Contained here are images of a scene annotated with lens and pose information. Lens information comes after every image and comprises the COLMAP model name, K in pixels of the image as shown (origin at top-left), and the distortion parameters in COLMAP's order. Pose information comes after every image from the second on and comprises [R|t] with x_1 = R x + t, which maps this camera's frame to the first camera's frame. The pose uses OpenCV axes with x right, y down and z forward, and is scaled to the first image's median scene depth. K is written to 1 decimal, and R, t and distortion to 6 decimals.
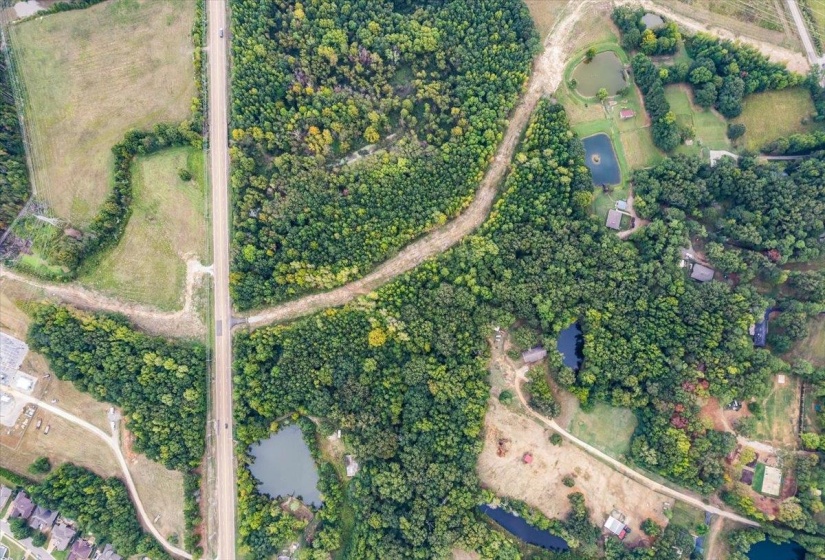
lens RADIAL K [[543.2, 0, 412.5], [0, 543.2, 280.0], [0, 0, 1]] dist [-0.066285, 0.057212]
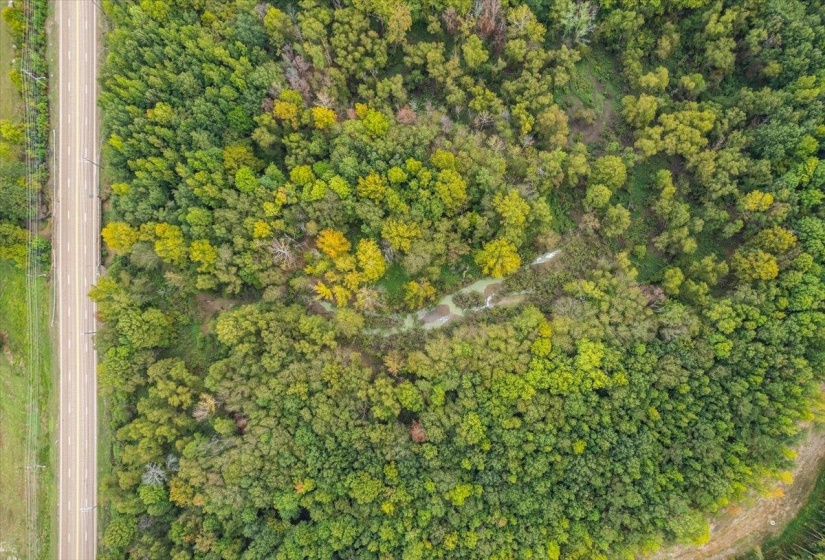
lens RADIAL K [[599.2, 0, 422.9], [0, 599.2, 361.1], [0, 0, 1]] dist [-0.033713, 0.002645]
pose [[0.997407, 0.058347, -0.042139, -0.106272], [-0.053066, 0.991702, 0.117091, -0.250154], [0.048621, -0.114551, 0.992227, 0.623926]]
